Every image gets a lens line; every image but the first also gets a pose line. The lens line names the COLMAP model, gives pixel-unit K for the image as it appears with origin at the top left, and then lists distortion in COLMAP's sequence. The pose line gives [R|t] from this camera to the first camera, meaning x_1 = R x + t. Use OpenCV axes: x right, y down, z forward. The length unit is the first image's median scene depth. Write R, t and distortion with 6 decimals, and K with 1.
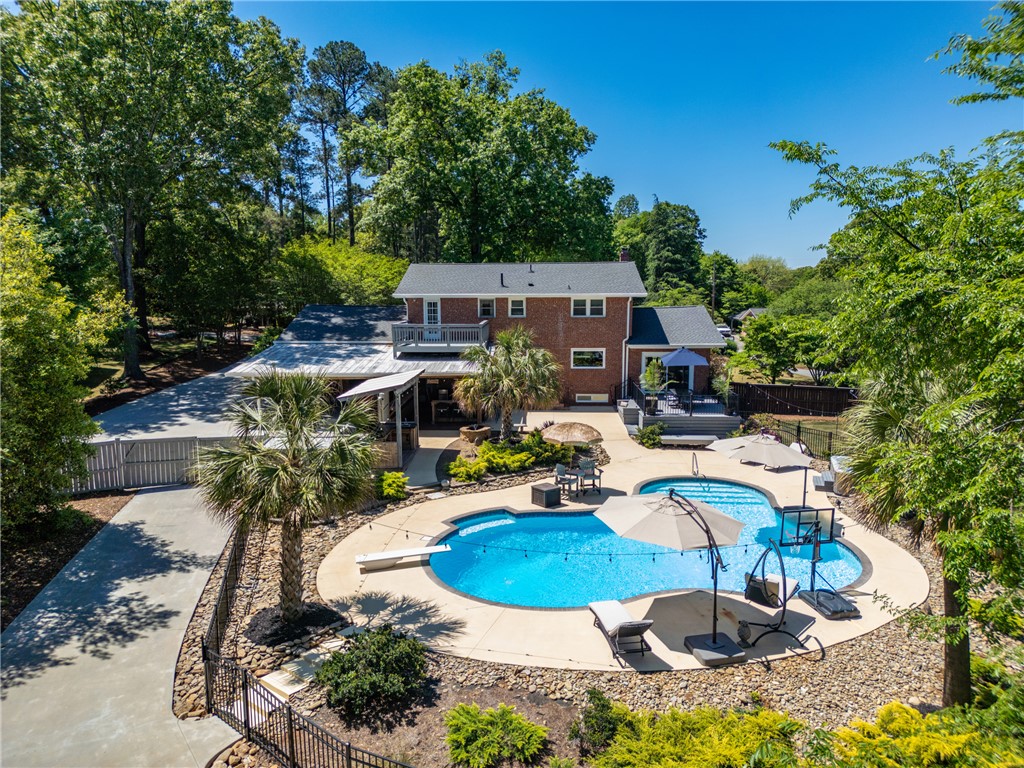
lens RADIAL K [[724.1, 0, 512.0], [0, 724.1, 384.0], [0, 0, 1]] dist [0.089711, -0.095431]
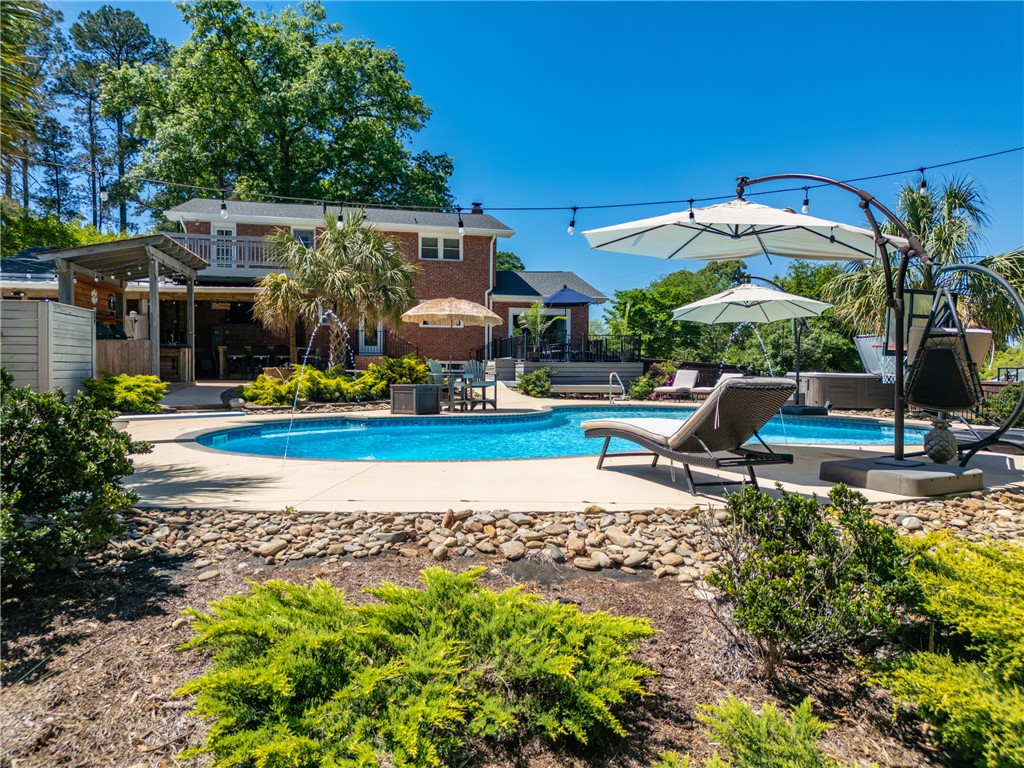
lens RADIAL K [[724.1, 0, 512.0], [0, 724.1, 384.0], [0, 0, 1]] dist [0.089711, -0.095431]
pose [[0.967399, 0.003686, 0.253231, -0.026064], [0.028189, 0.992113, -0.122132, 0.198128], [-0.251684, 0.125289, 0.959665, 0.360278]]
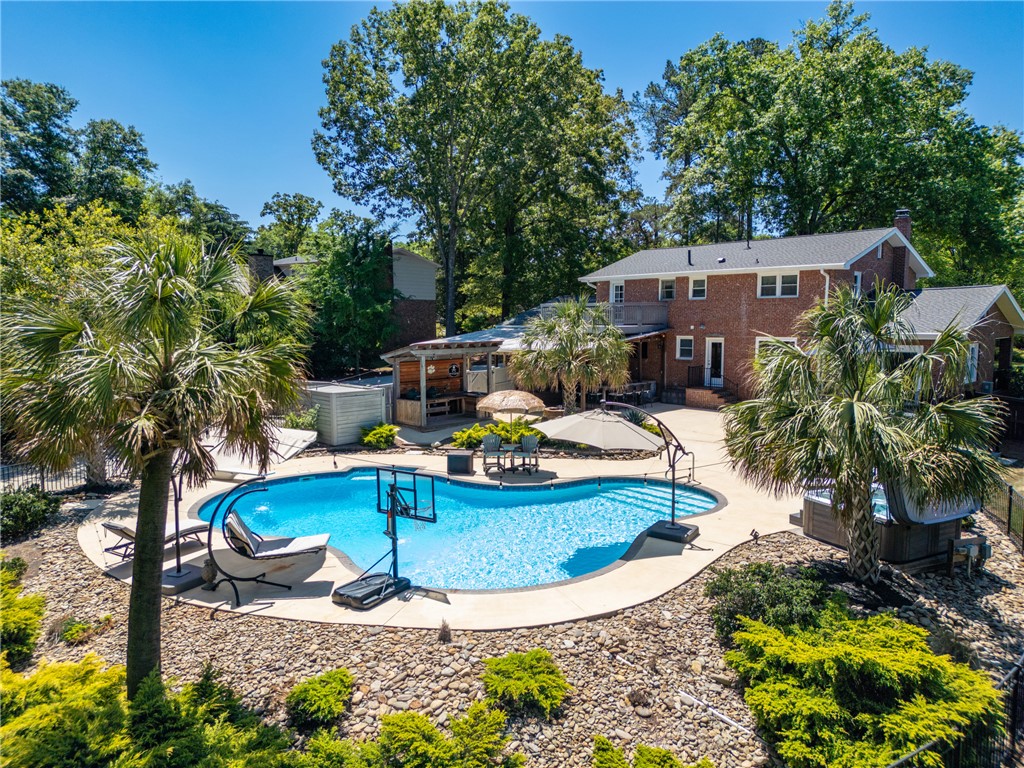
lens RADIAL K [[724.1, 0, 512.0], [0, 724.1, 384.0], [0, 0, 1]] dist [0.089711, -0.095431]
pose [[0.713475, 0.066328, -0.697534, 0.671516], [-0.089965, 0.995941, 0.002683, 0.037758], [0.694881, 0.060839, 0.716546, 0.330521]]
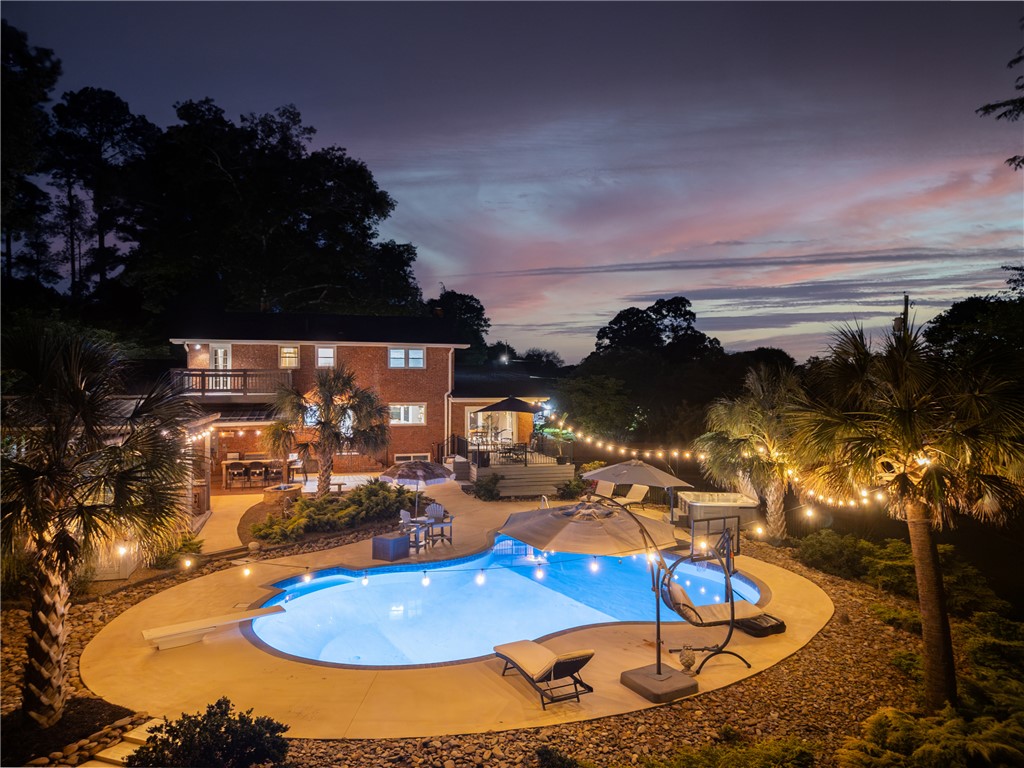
lens RADIAL K [[724.1, 0, 512.0], [0, 724.1, 384.0], [0, 0, 1]] dist [0.089711, -0.095431]
pose [[0.952981, 0.004735, 0.302993, -0.066562], [0.037723, 0.990246, -0.134124, 0.079062], [-0.300673, 0.139247, 0.943507, 0.140921]]
